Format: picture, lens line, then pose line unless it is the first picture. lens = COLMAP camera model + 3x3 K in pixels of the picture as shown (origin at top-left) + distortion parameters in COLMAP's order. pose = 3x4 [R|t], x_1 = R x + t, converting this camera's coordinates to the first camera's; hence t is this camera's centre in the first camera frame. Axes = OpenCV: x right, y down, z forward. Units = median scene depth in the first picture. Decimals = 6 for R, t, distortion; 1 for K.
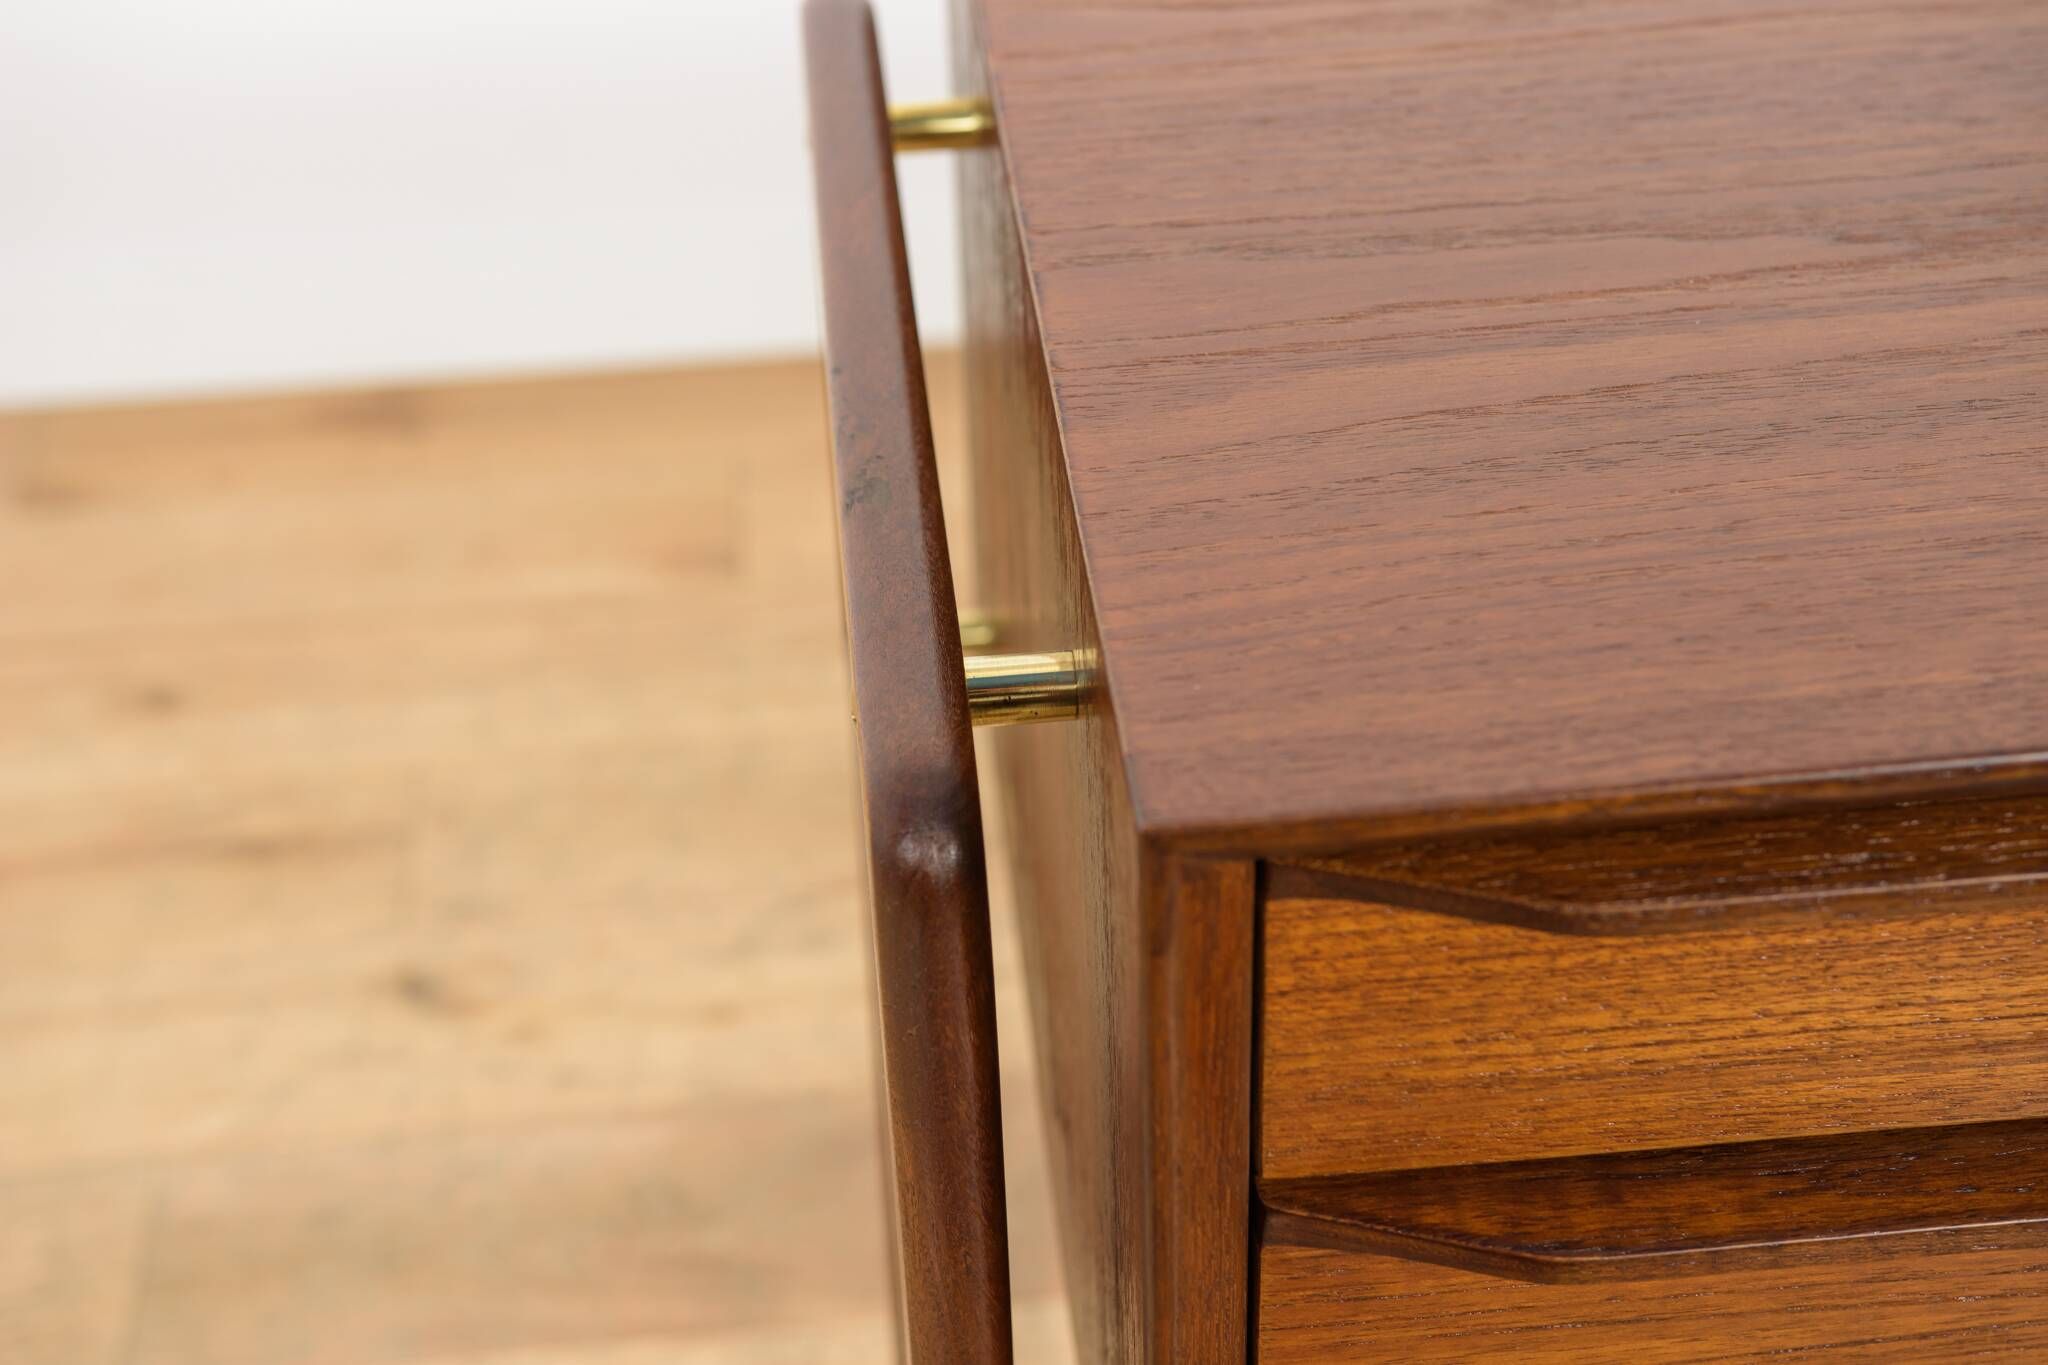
lens RADIAL K [[3054.3, 0, 1025.7], [0, 3054.3, 683.0], [0, 0, 1]] dist [0.044720, 0.101916]
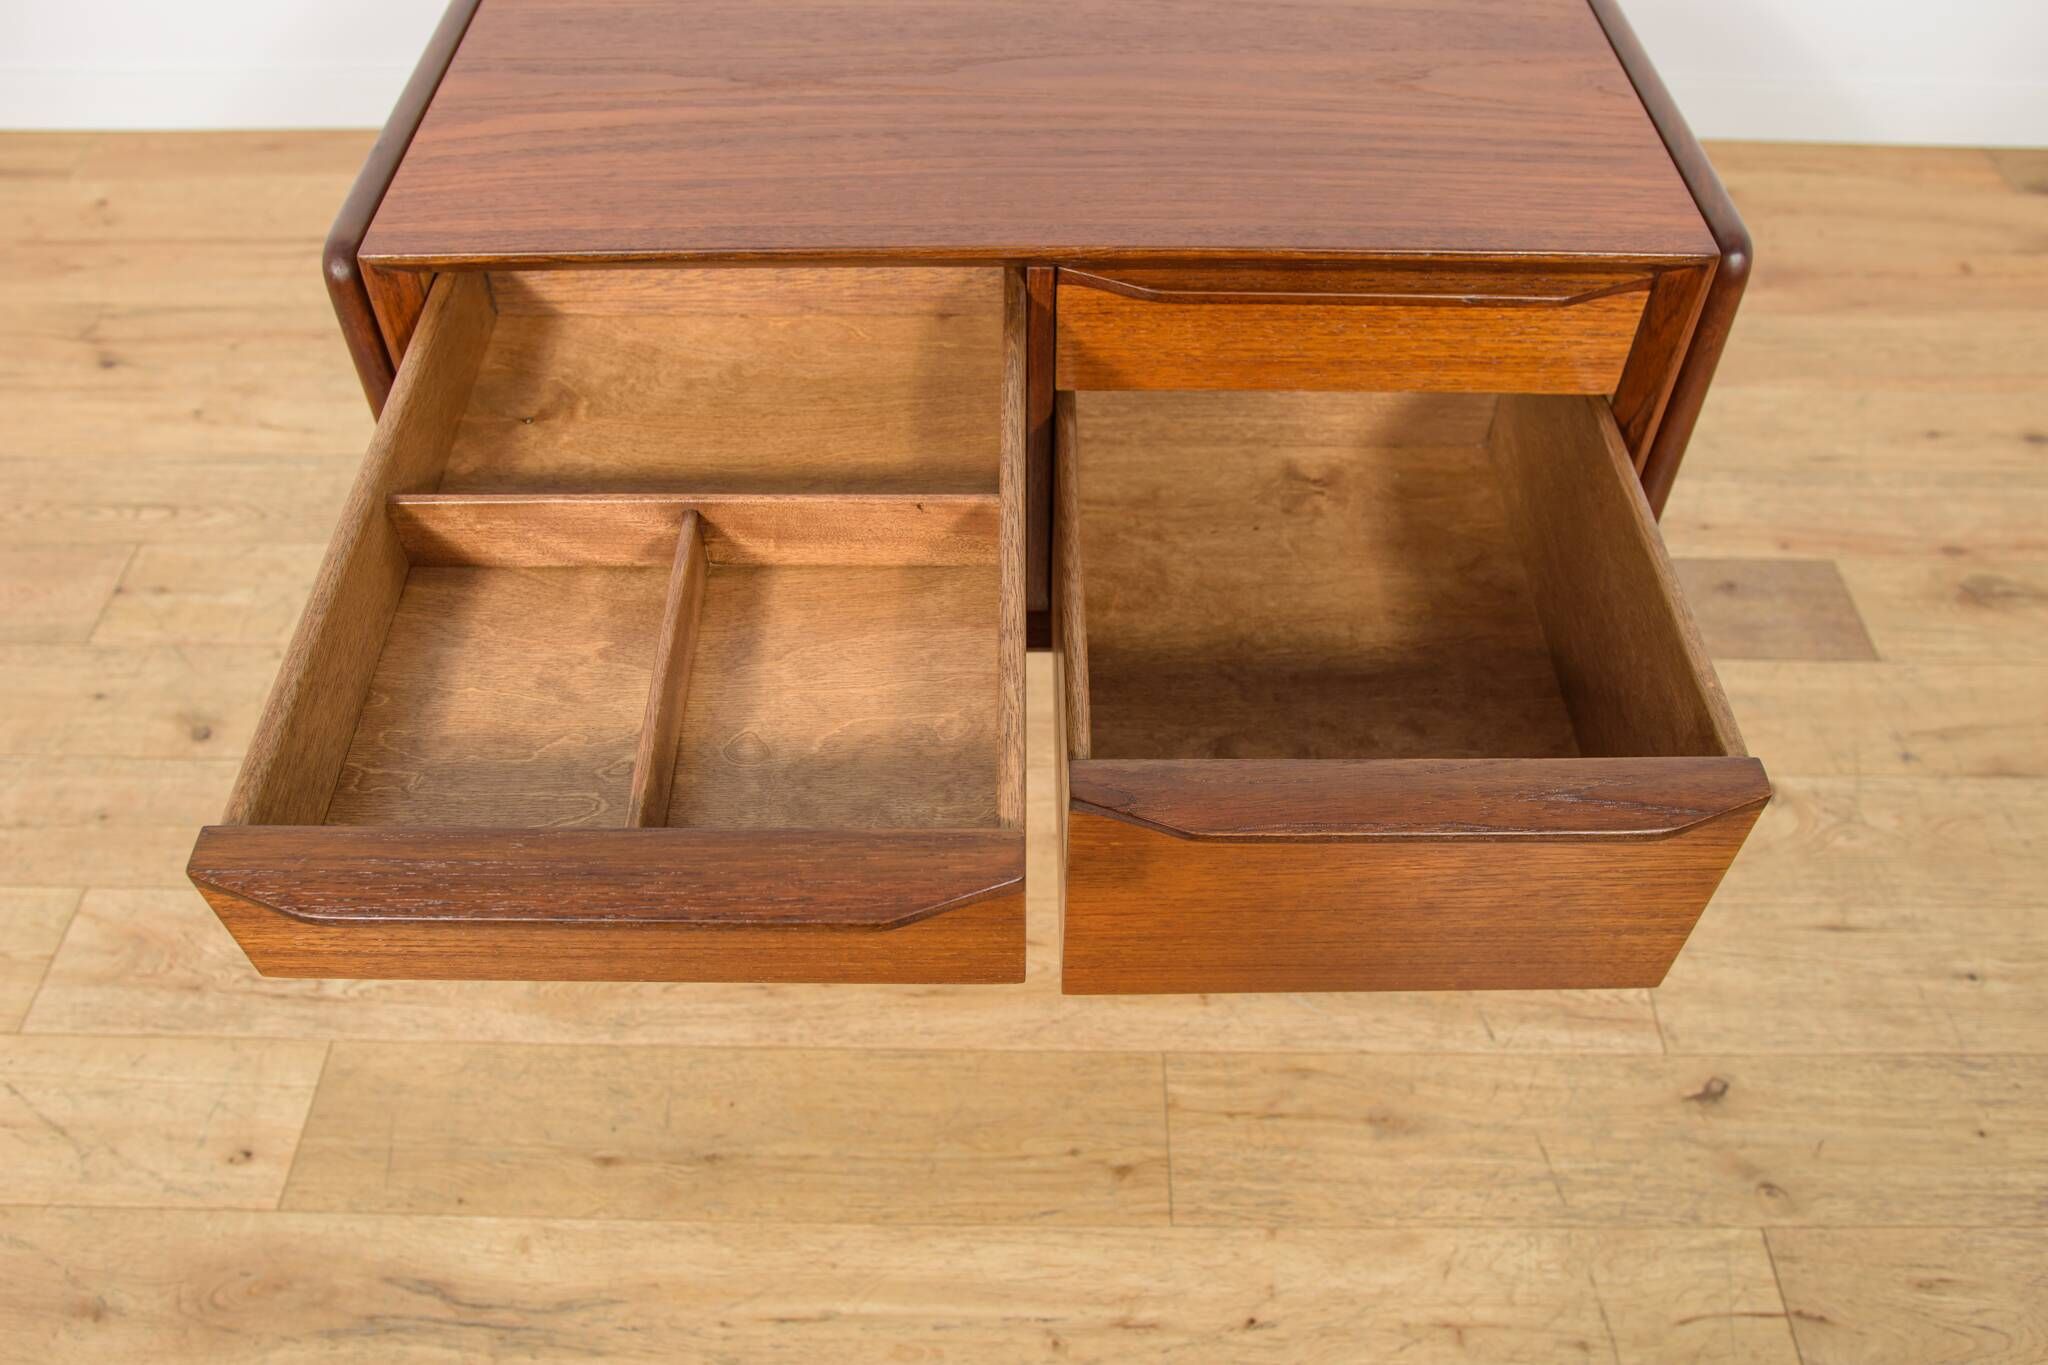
lens RADIAL K [[1611.6, 0, 1028.2], [0, 1611.6, 692.4], [0, 0, 1]] dist [-0.093620, 0.069788]
pose [[0.994200, 0.098319, -0.043579, 0.279375], [-0.086866, 0.973055, 0.213582, 0.026128], [0.063404, -0.208558, 0.975953, -0.208083]]
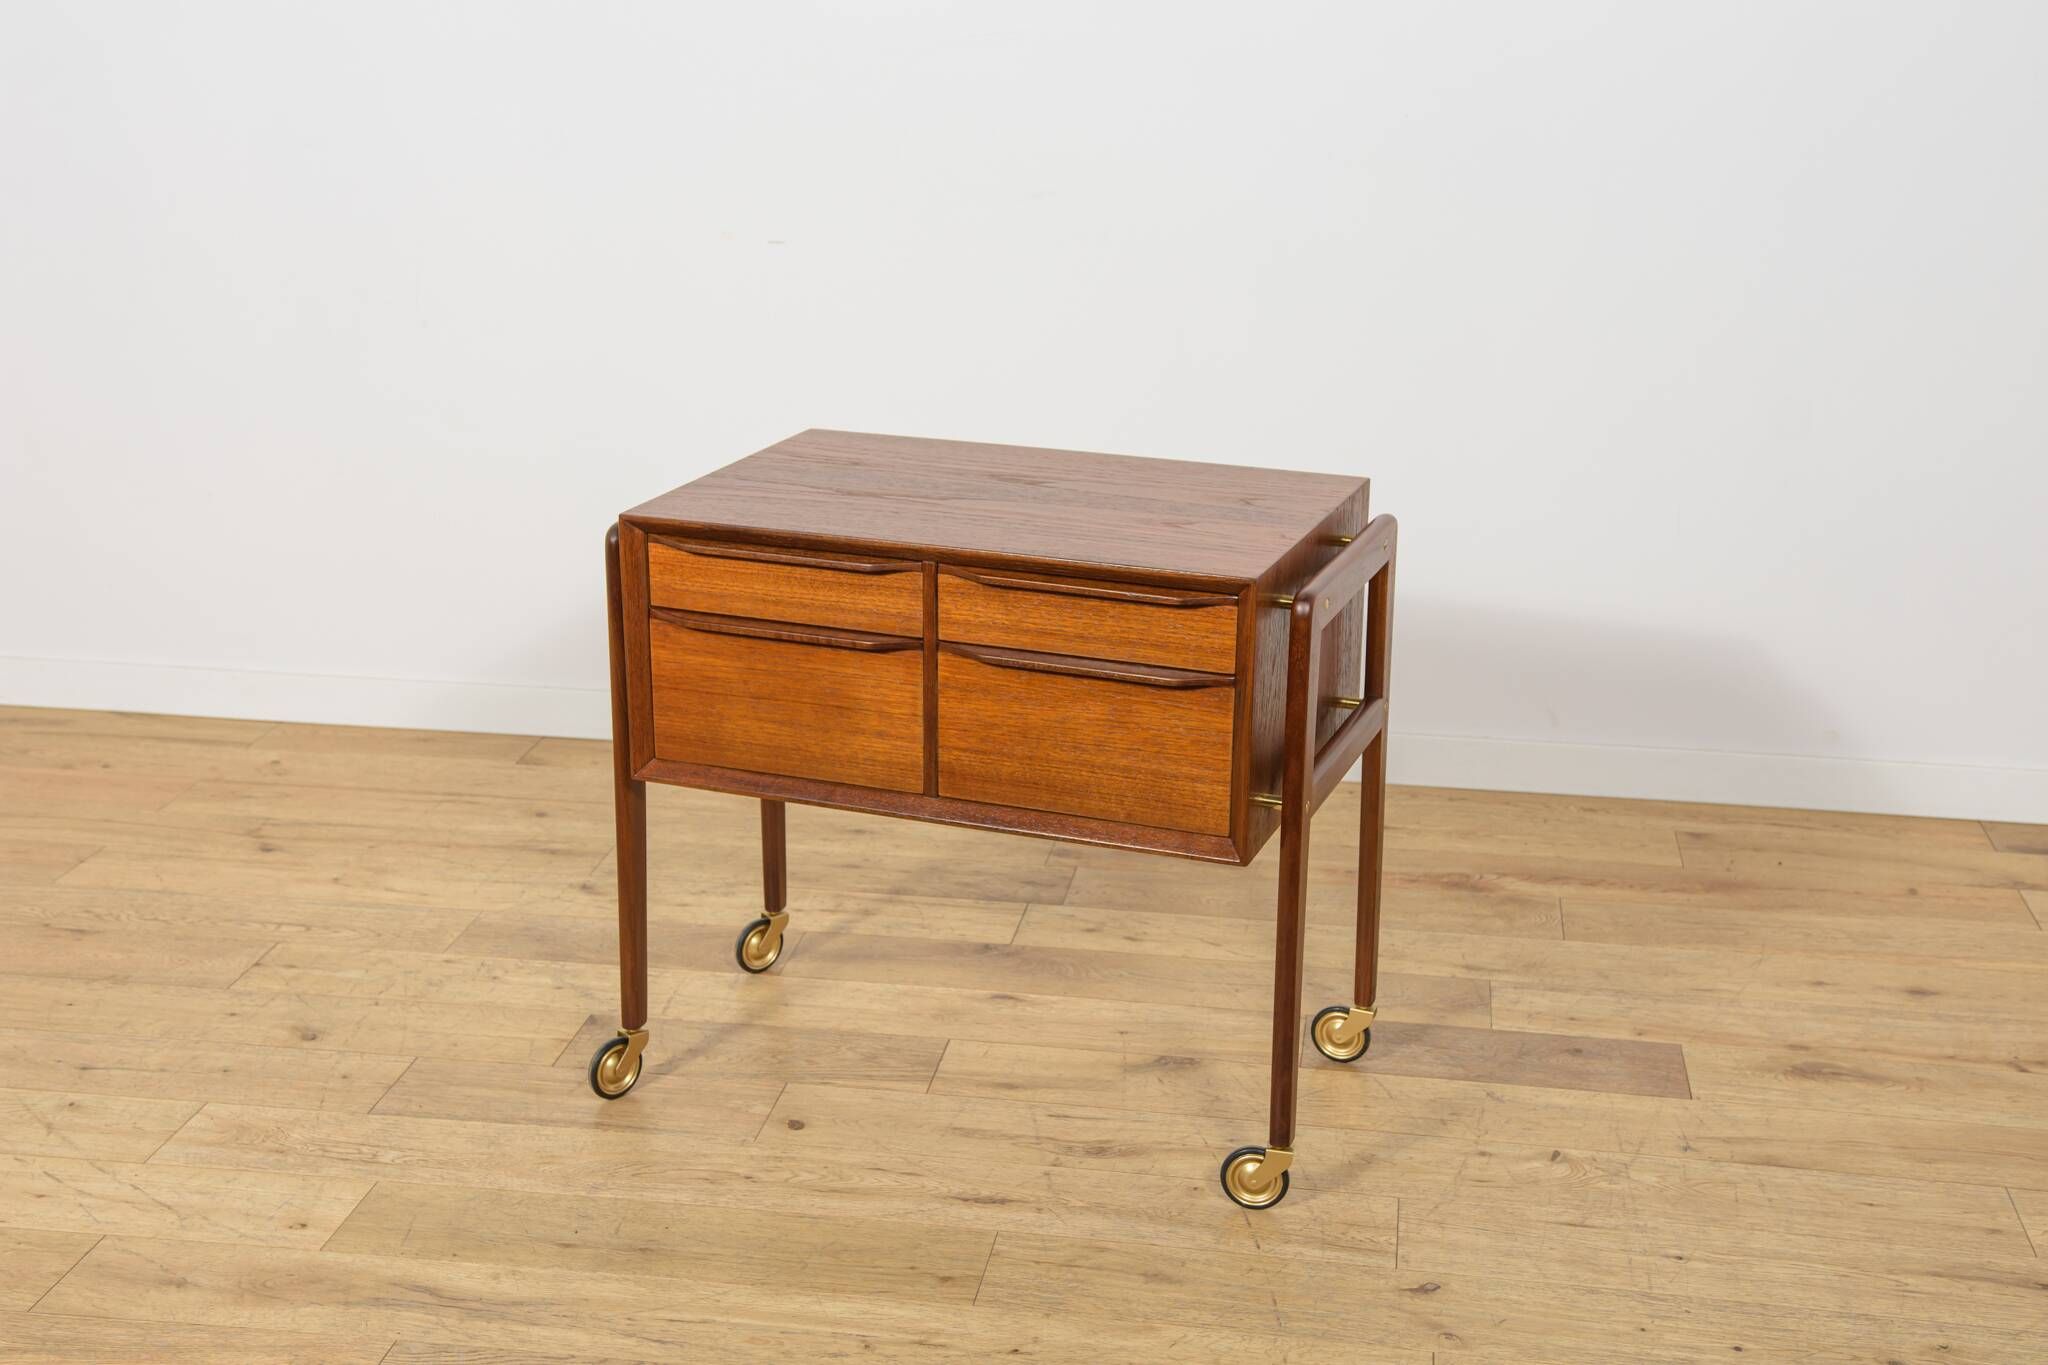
lens RADIAL K [[2504.3, 0, 1028.0], [0, 2504.3, 682.2], [0, 0, 1]] dist [0.031764, 0.137443]
pose [[0.968149, 0.107736, -0.226012, 0.706827], [-0.174203, 0.938221, -0.298989, 0.552023], [0.179837, 0.328838, 0.927105, -1.143498]]
